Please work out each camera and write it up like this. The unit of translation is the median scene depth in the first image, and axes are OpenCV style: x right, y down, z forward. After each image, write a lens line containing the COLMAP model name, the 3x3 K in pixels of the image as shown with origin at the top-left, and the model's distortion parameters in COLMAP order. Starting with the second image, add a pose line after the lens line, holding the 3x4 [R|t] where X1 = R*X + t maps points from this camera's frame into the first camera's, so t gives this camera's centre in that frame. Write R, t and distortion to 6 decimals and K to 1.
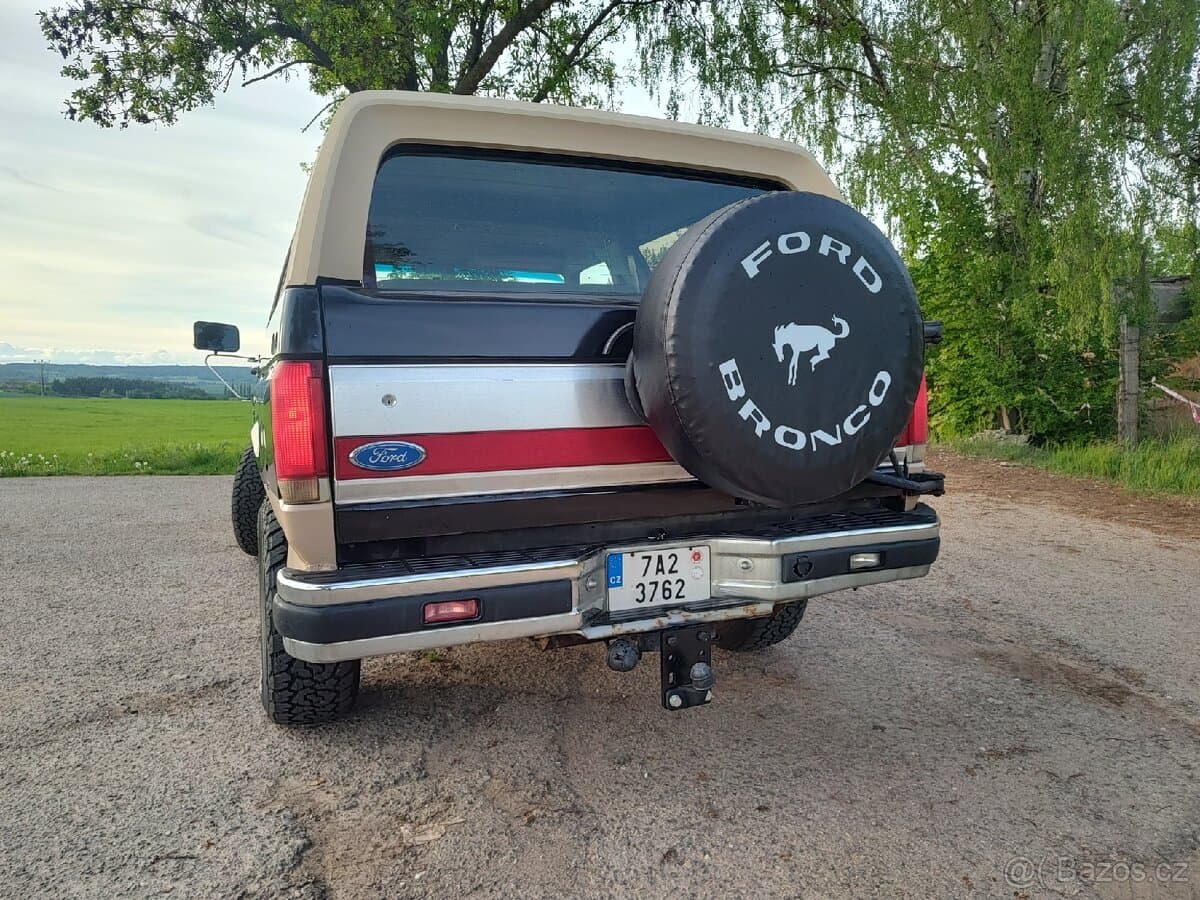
lens RADIAL K [[828.0, 0, 605.9], [0, 828.0, 441.7], [0, 0, 1]] dist [0.022699, -0.013089]
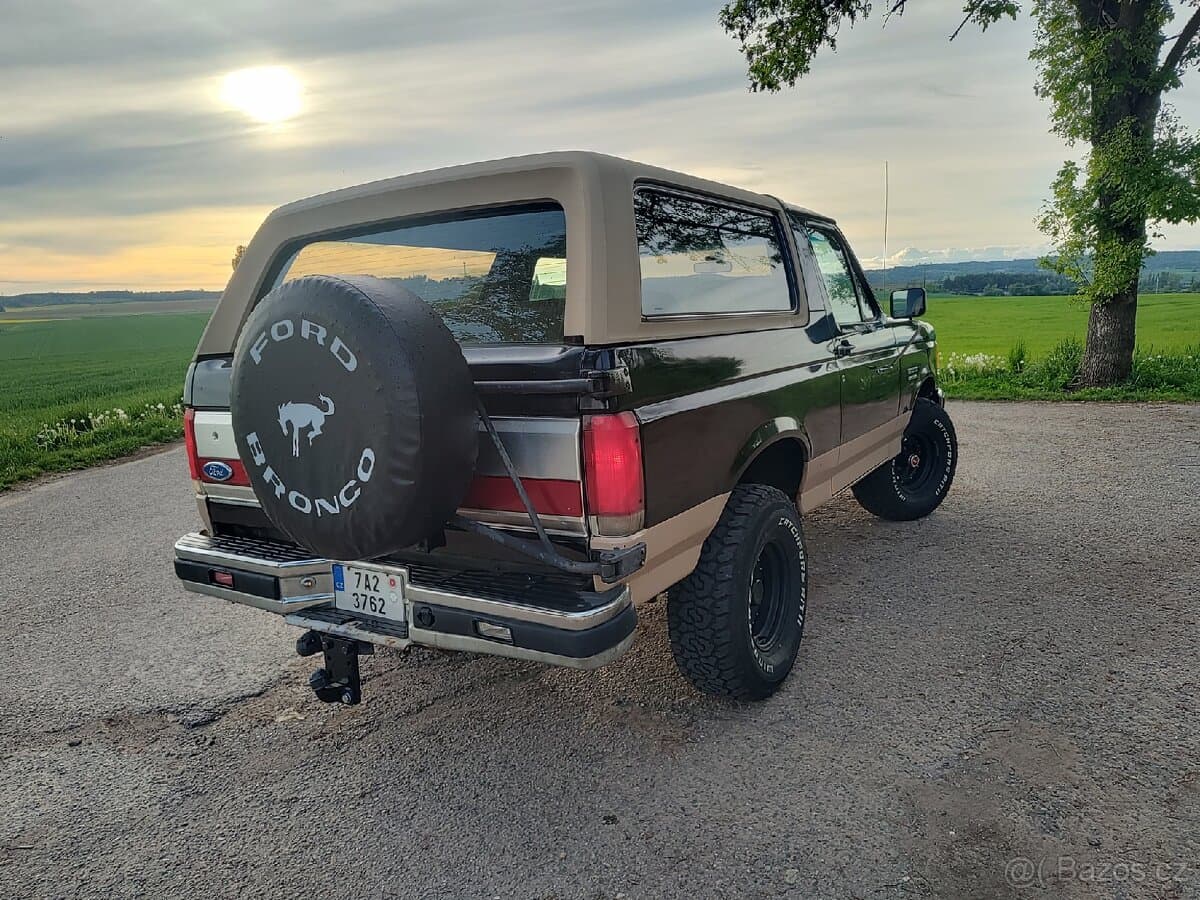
lens RADIAL K [[828.0, 0, 622.2], [0, 828.0, 435.8], [0, 0, 1]] dist [0.022699, -0.013089]
pose [[0.567024, 0.103866, -0.817126, 1.330520], [-0.002449, 0.992226, 0.124423, -0.226549], [0.823697, -0.068549, 0.562871, 0.701285]]
